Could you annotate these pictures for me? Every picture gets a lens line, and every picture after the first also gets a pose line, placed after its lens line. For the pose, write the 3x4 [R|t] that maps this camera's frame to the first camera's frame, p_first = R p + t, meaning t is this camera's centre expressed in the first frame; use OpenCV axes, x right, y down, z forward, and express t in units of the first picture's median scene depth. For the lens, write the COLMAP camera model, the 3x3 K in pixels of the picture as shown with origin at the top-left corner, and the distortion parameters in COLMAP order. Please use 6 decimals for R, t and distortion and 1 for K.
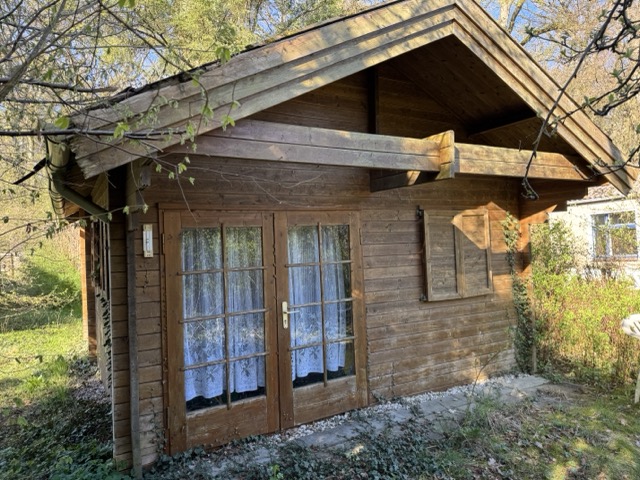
lens RADIAL K [[454.9, 0, 315.9], [0, 454.9, 238.9], [0, 0, 1]] dist [0.038836, -0.061434]
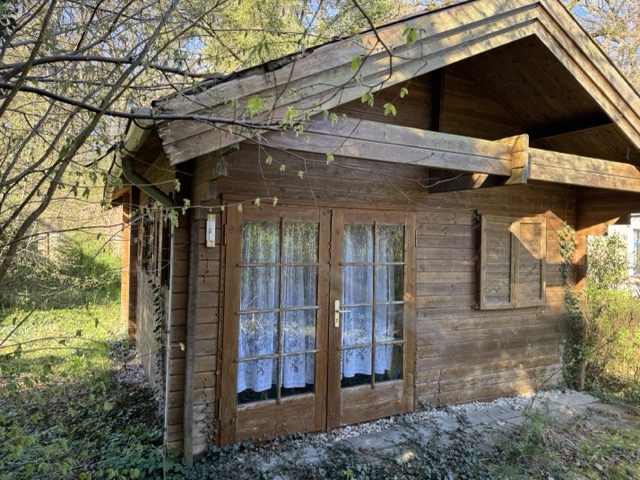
lens RADIAL K [[454.9, 0, 315.3], [0, 454.9, 240.7], [0, 0, 1]] dist [0.038836, -0.061434]
pose [[0.996929, 0.060496, -0.049728, -0.073175], [-0.059927, 0.998120, 0.012847, -0.000234], [0.050412, -0.009828, 0.998680, 0.014852]]
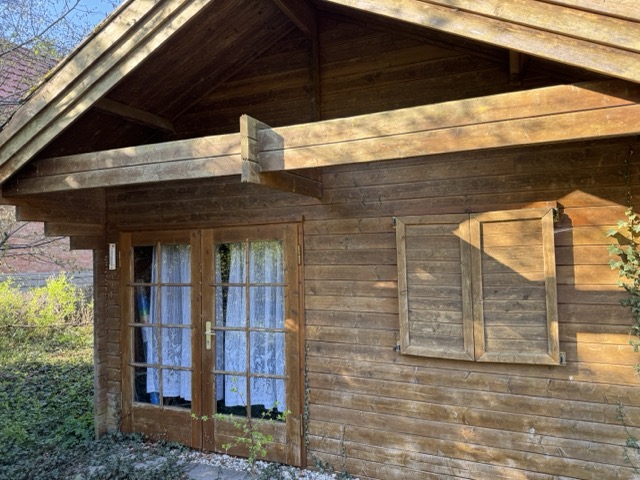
lens RADIAL K [[454.9, 0, 318.5], [0, 454.9, 241.1], [0, 0, 1]] dist [0.038836, -0.061434]
pose [[0.593810, 0.007409, -0.804572, 0.820170], [0.006683, 0.999878, 0.014140, -0.043582], [0.804578, -0.013773, 0.593687, 0.587563]]
